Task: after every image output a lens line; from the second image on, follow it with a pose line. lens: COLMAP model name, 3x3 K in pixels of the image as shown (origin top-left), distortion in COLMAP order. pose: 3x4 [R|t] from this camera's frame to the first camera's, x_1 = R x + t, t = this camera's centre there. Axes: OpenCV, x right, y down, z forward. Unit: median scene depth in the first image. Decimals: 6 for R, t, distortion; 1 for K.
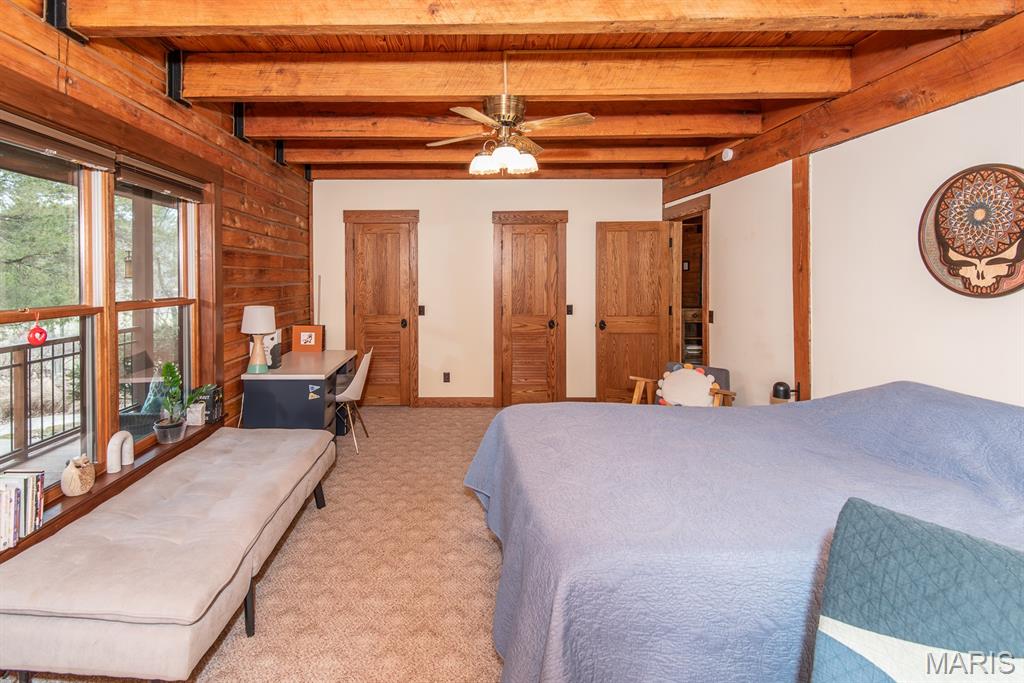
lens RADIAL K [[471.7, 0, 513.5], [0, 471.7, 323.3], [0, 0, 1]] dist [0.033143, -0.013229]
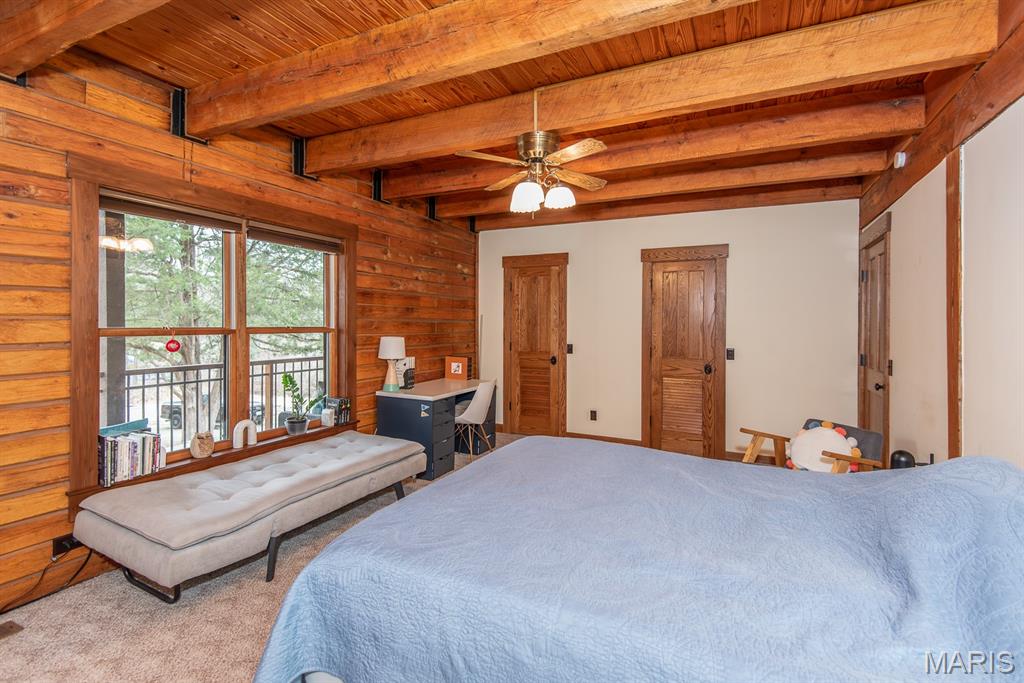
lens RADIAL K [[458.5, 0, 512.0], [0, 458.5, 363.4], [0, 0, 1]] dist [0.029778, -0.011218]
pose [[0.908811, 0.048769, -0.414349, 0.240918], [-0.050137, 0.998714, 0.007579, 0.007711], [0.414185, 0.013886, 0.910087, 0.051981]]
